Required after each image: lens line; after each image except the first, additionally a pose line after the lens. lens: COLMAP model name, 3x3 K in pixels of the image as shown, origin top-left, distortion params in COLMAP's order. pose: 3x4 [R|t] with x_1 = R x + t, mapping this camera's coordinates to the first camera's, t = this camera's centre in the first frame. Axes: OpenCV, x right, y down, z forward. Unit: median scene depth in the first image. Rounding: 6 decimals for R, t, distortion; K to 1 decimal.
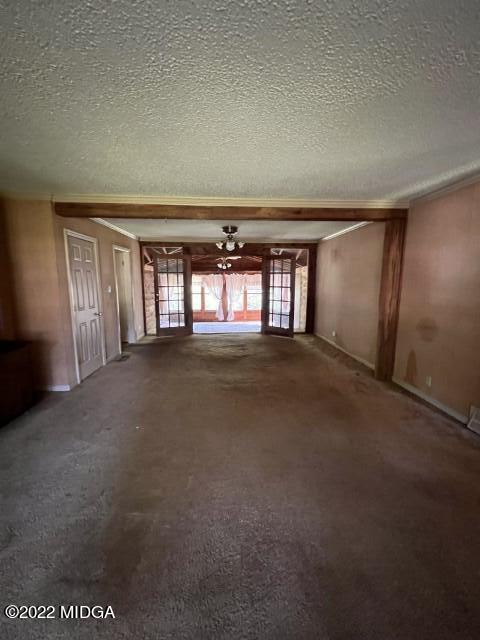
lens RADIAL K [[257.6, 0, 240.0], [0, 257.6, 317.1], [0, 0, 1]] dist [-0.000069, 0.000000]
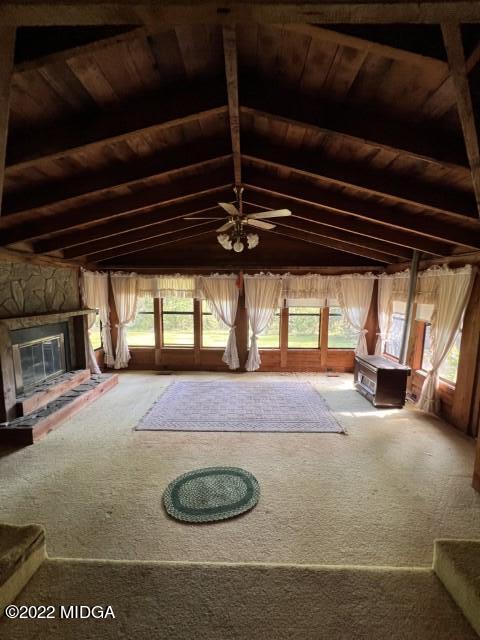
lens RADIAL K [[257.6, 0, 240.8], [0, 257.6, 322.5], [0, 0, 1]] dist [-0.000069, 0.000000]
pose [[0.996544, 0.017837, -0.081129, -0.022156], [-0.018196, 0.999828, -0.003686, -0.074226], [0.081050, 0.005149, 0.996697, 0.519108]]
